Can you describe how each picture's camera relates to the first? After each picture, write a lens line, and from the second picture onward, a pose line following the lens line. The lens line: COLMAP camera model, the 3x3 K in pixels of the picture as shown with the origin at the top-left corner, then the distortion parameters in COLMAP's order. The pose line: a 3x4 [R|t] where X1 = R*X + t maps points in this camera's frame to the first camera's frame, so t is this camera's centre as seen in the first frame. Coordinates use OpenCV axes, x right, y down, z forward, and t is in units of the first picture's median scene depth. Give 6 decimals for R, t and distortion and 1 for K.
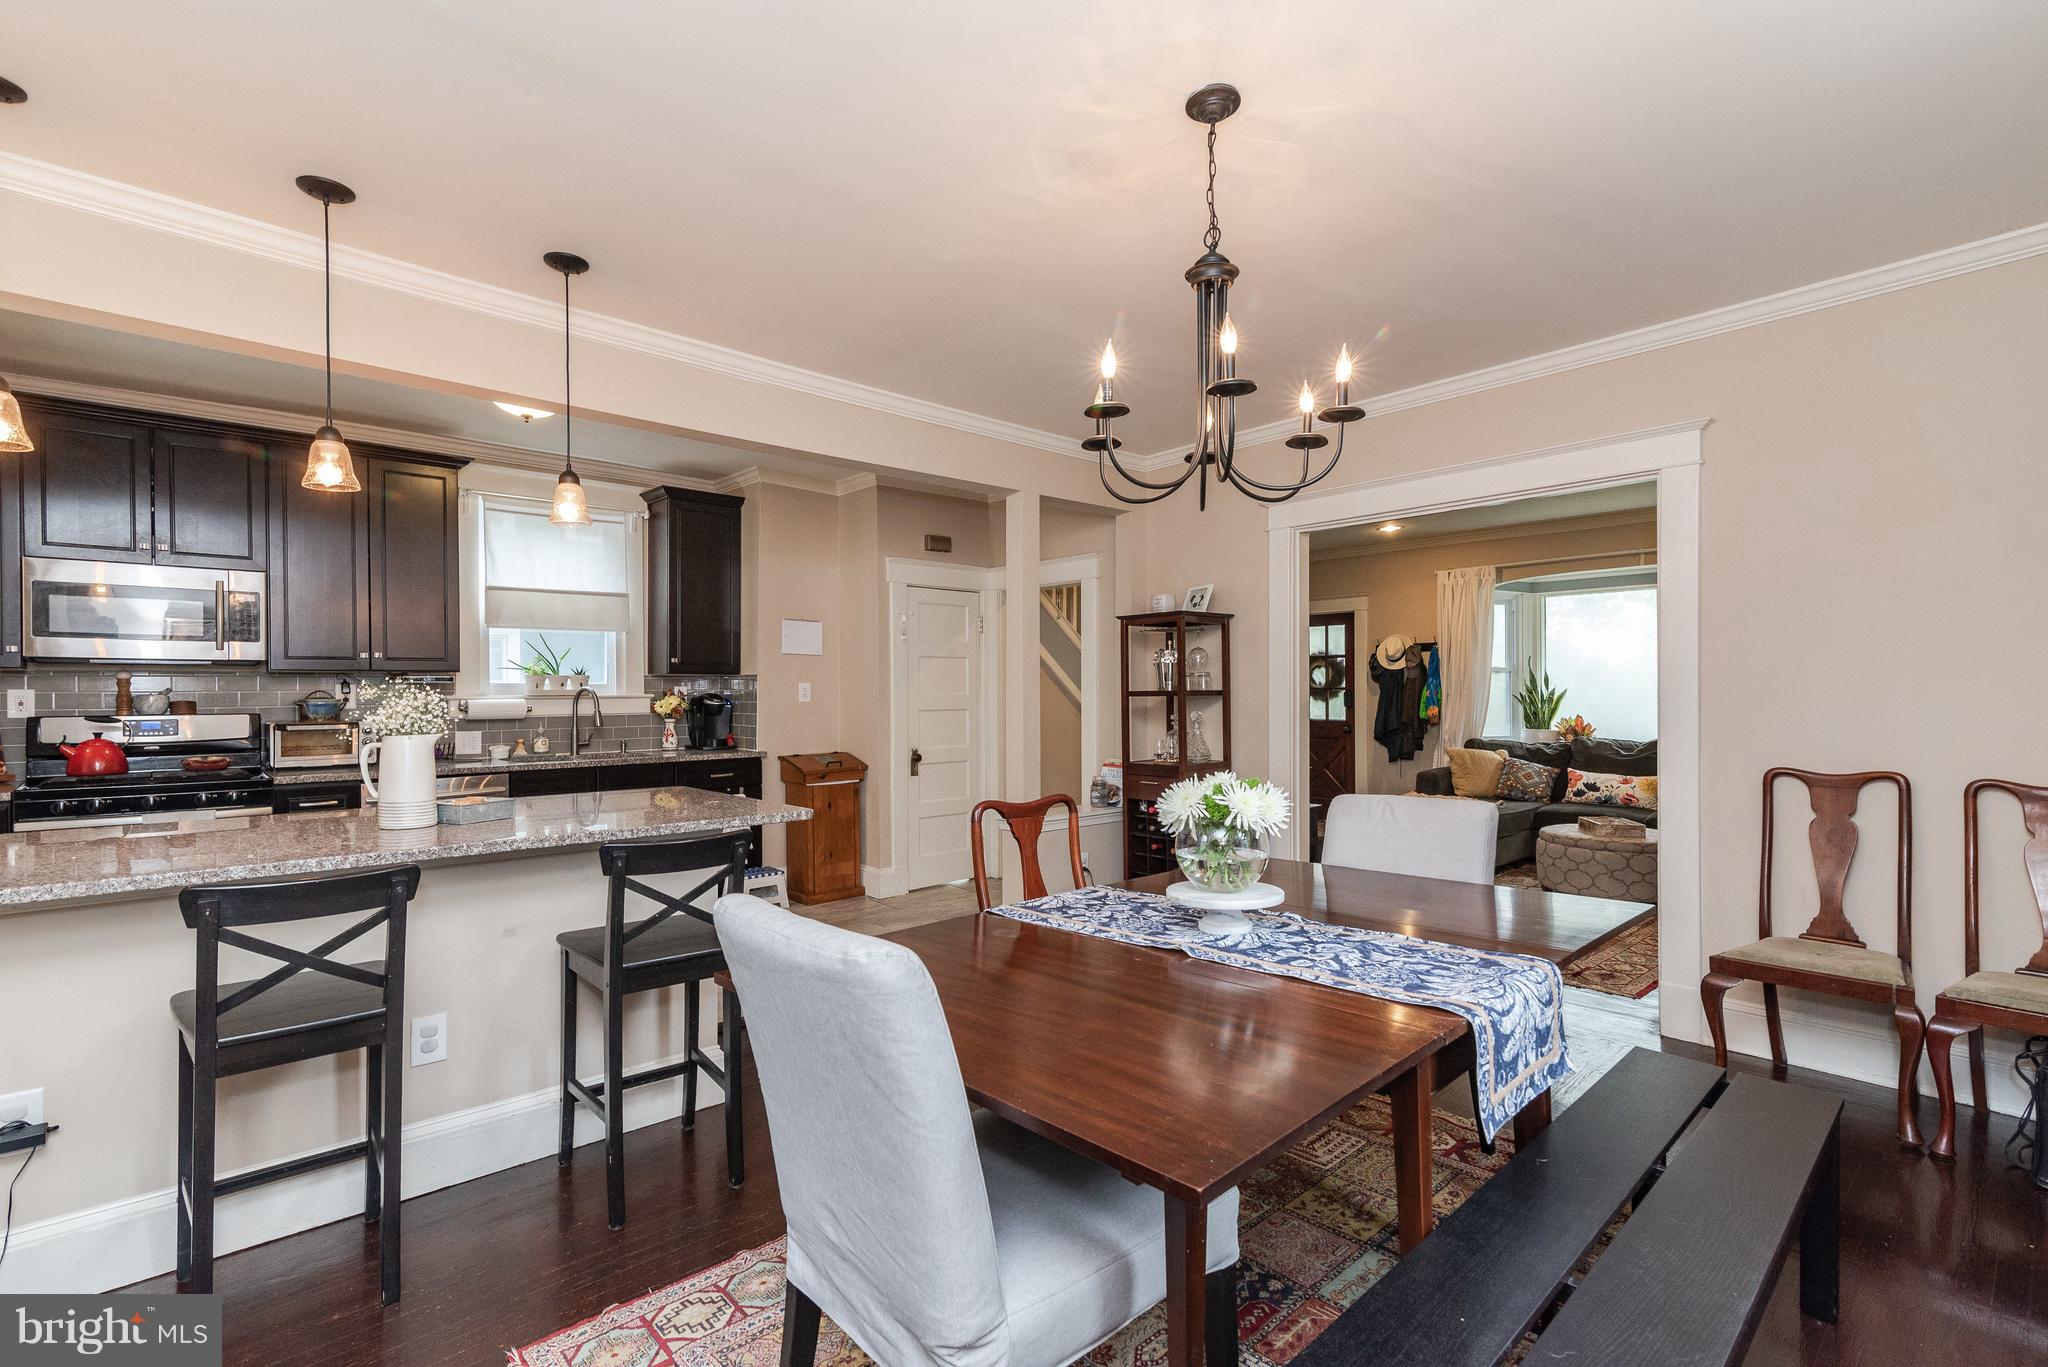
lens RADIAL K [[947.7, 0, 1024.0], [0, 947.7, 683.5], [0, 0, 1]] dist [0.001357, -0.000022]
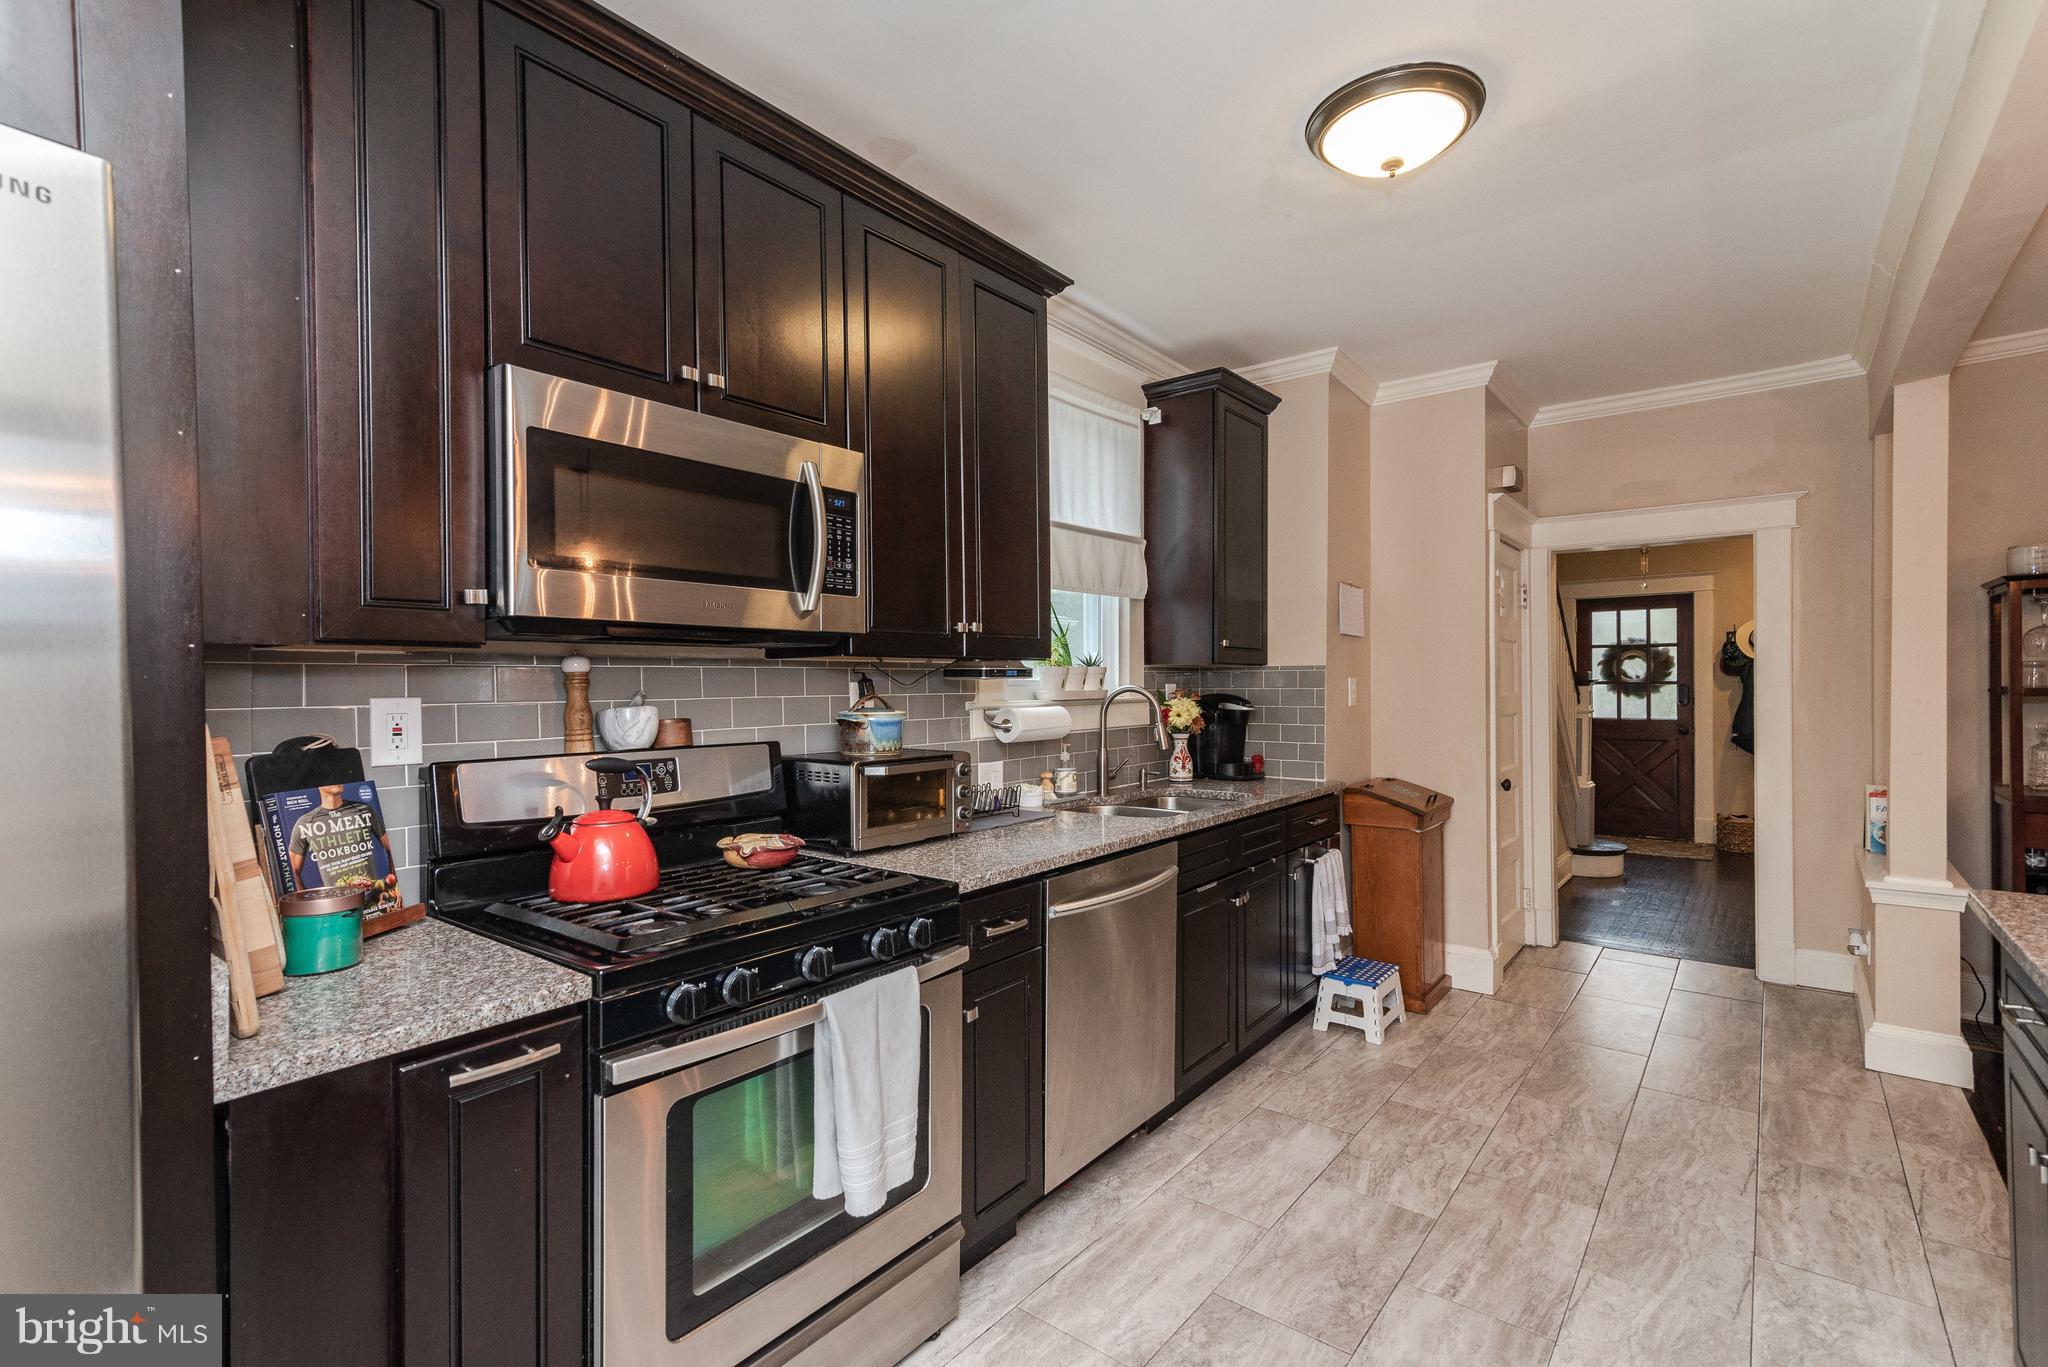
lens RADIAL K [[929.7, 0, 1015.8], [0, 929.7, 686.4], [0, 0, 1]] dist [0.023950, 0.000132]
pose [[0.988193, -0.003051, 0.153186, -0.658071], [0.001335, 0.999935, 0.011304, -0.002423], [-0.153210, -0.010966, 0.988133, 0.423465]]
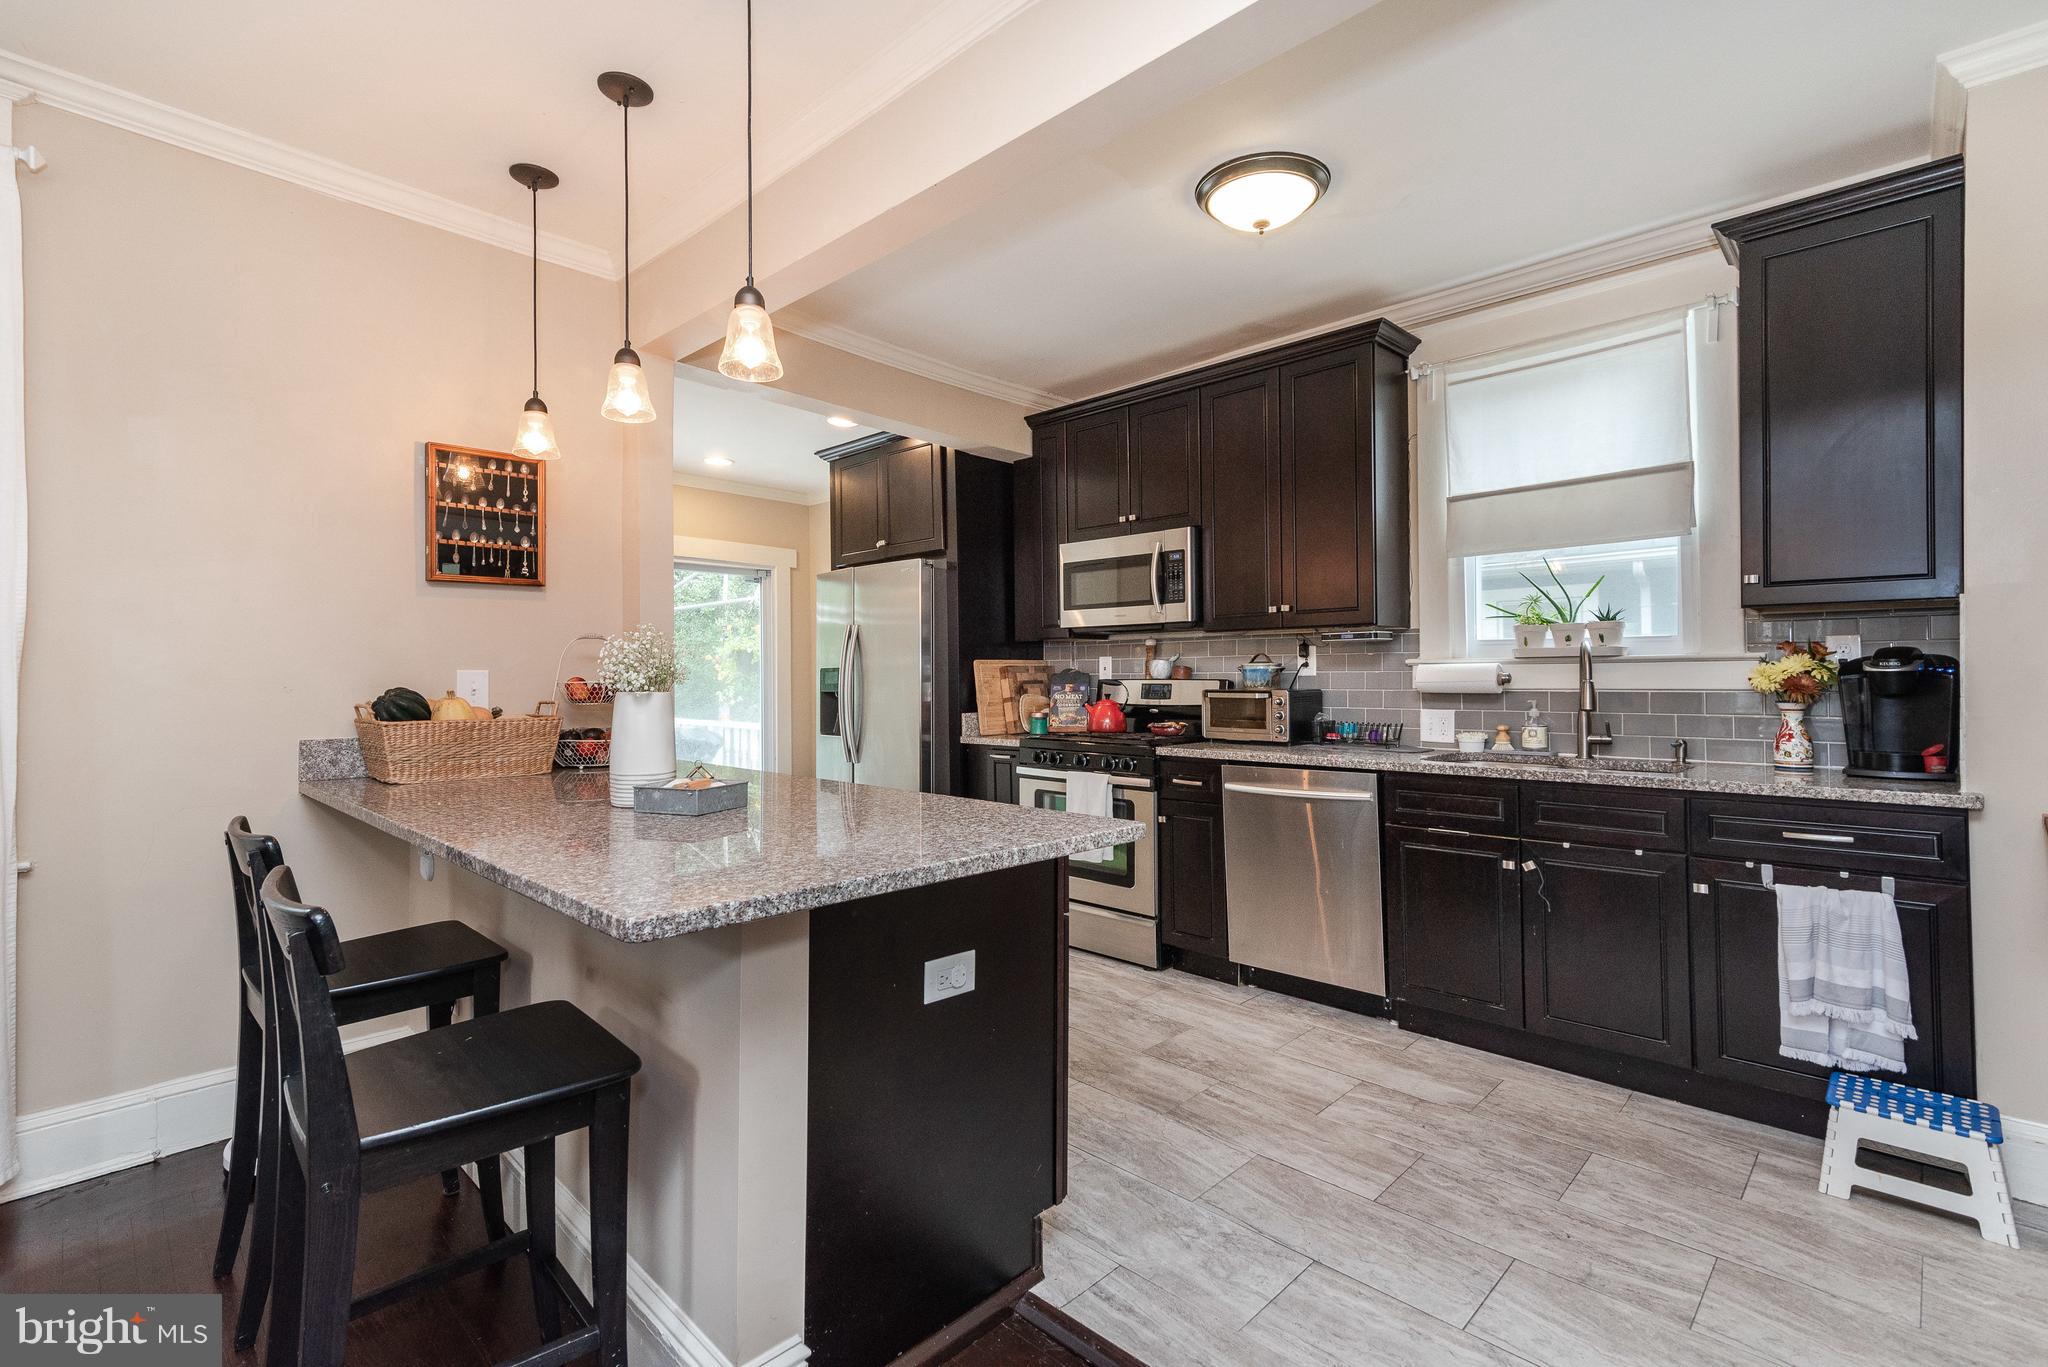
lens RADIAL K [[944.2, 0, 1026.5], [0, 944.2, 646.2], [0, 0, 1]] dist [-0.000009, 0.000274]
pose [[0.050627, -0.030433, -0.998254, 0.091718], [0.009893, 0.999502, -0.029970, 0.021173], [0.998669, -0.008359, 0.050903, 0.651420]]
